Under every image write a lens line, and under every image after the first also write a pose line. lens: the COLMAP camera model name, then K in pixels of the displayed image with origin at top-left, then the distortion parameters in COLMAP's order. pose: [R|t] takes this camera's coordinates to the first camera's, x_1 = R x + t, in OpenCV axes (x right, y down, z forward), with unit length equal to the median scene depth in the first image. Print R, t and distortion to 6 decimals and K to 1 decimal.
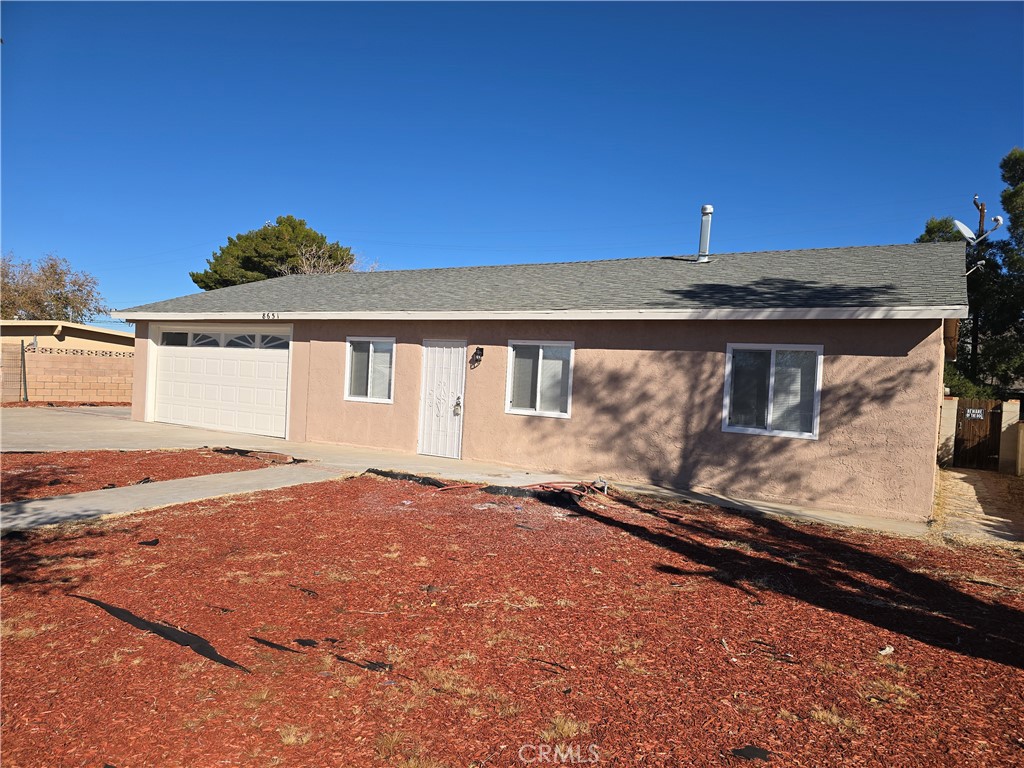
lens RADIAL K [[683.7, 0, 531.8], [0, 683.7, 384.3], [0, 0, 1]] dist [0.082481, -0.066638]
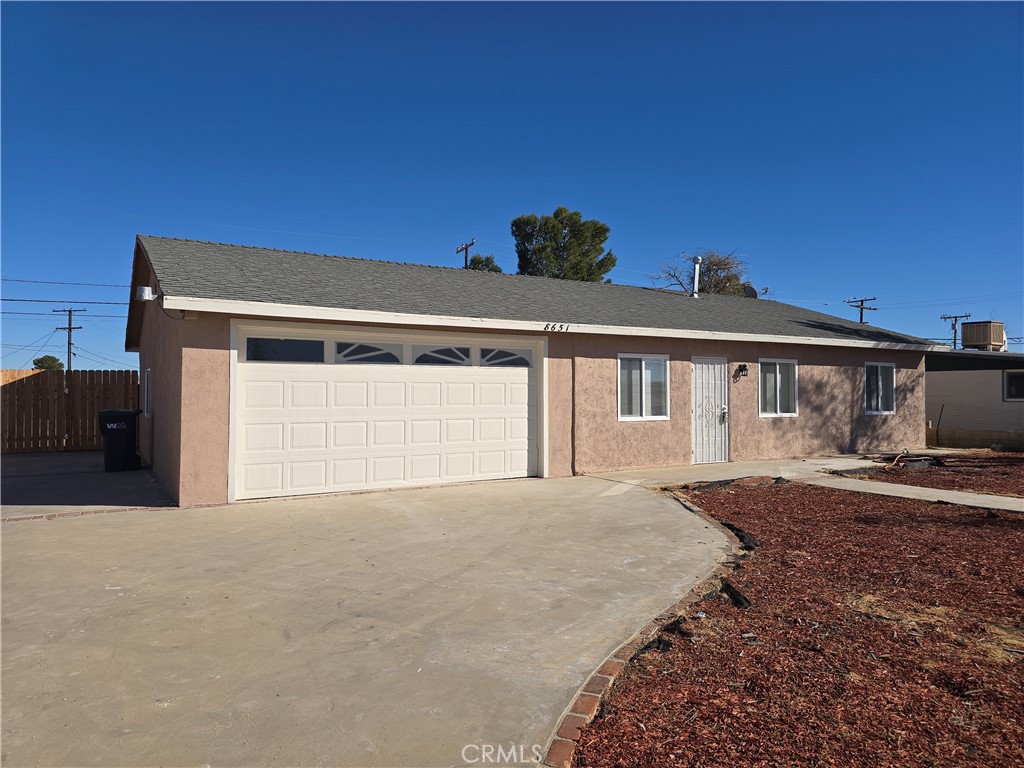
lens RADIAL K [[671.0, 0, 514.5], [0, 671.0, 381.0], [0, 0, 1]] dist [0.053189, -0.039324]
pose [[0.484288, -0.041533, 0.873922, -1.416141], [0.026796, 0.999108, 0.032634, -0.081934], [-0.874498, 0.007613, 0.484969, 0.863695]]
